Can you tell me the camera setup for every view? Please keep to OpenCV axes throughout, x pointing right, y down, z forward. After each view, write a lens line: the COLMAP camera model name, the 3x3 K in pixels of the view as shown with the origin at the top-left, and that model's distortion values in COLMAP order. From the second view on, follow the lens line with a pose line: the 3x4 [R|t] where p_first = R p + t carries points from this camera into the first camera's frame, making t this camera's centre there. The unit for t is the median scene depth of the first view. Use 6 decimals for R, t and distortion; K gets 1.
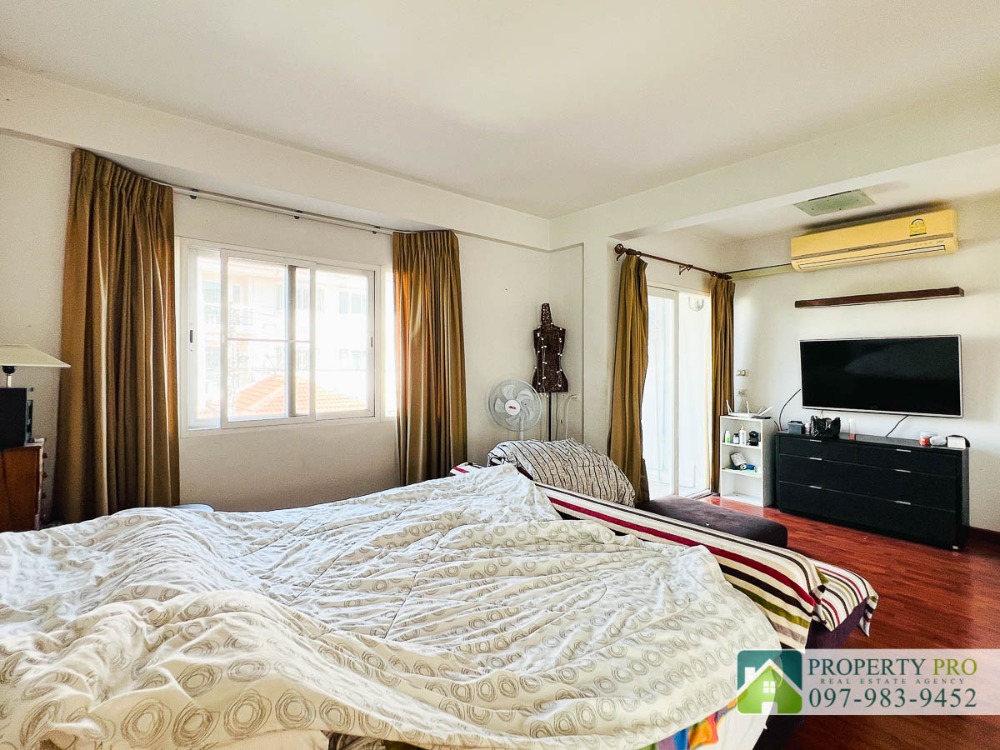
lens RADIAL K [[471.9, 0, 499.5], [0, 471.9, 368.3], [0, 0, 1]] dist [-0.002825, -0.001399]
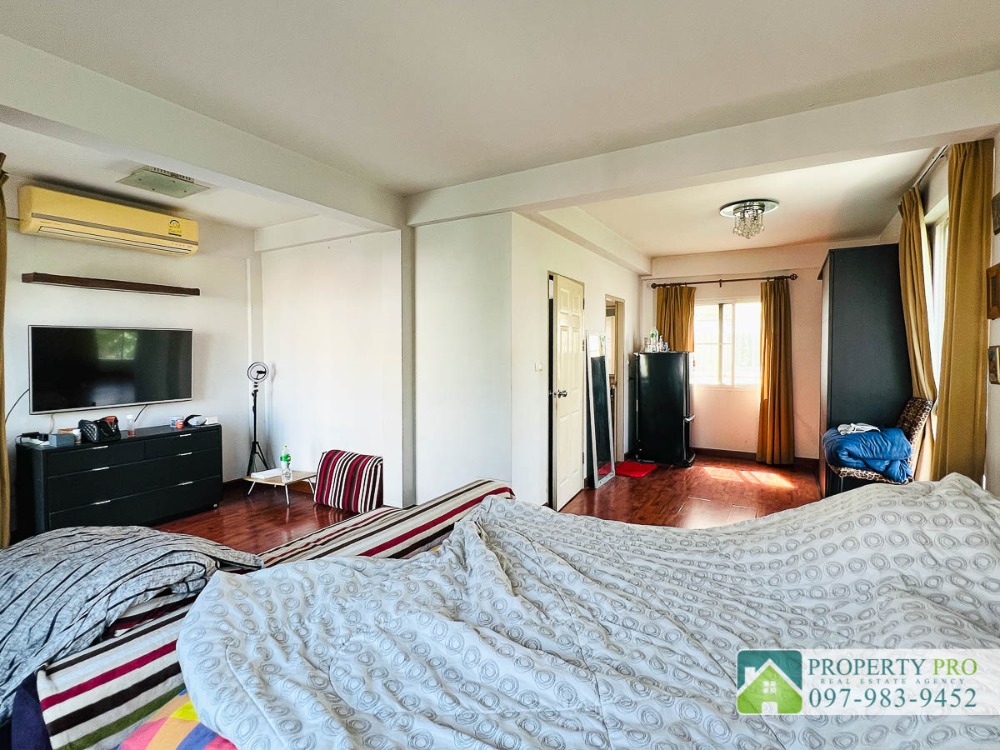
lens RADIAL K [[471.9, 0, 498.9], [0, 471.9, 367.7], [0, 0, 1]] dist [-0.002825, -0.001399]
pose [[-0.312193, -0.038704, 0.949230, -0.375259], [0.013493, 0.998888, 0.045166, -0.018137], [-0.949923, 0.026909, -0.311324, 0.628954]]
